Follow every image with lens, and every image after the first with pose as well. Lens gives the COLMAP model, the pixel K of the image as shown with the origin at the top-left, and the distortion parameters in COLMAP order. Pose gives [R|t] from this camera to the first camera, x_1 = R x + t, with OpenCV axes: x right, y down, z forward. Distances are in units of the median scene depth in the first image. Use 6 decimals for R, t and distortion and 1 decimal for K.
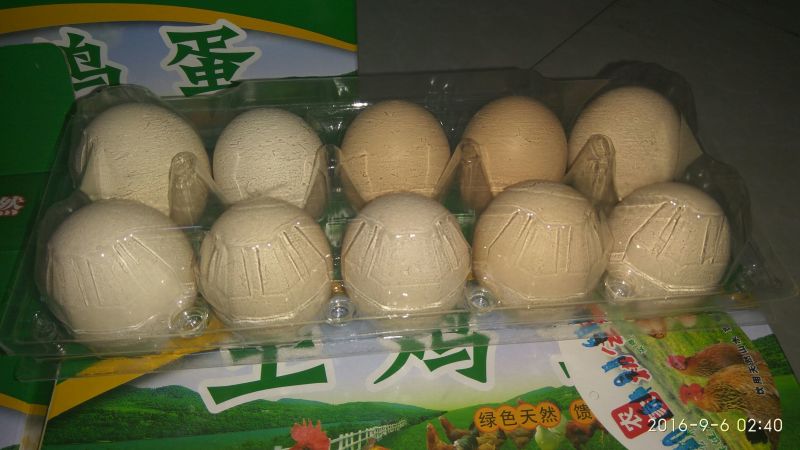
lens RADIAL K [[619.6, 0, 400.1], [0, 619.6, 227.5], [0, 0, 1]] dist [0.113747, -0.181375]
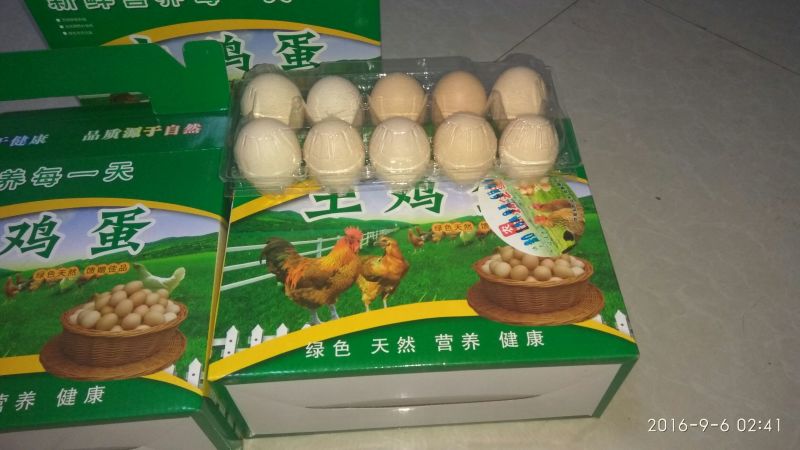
lens RADIAL K [[619.6, 0, 402.6], [0, 619.6, 235.0], [0, 0, 1]] dist [0.113747, -0.181375]
pose [[0.998904, 0.018715, -0.042904, 0.103816], [-0.017252, 0.999266, 0.034205, 0.248549], [0.043513, -0.033428, 0.998493, -1.011895]]
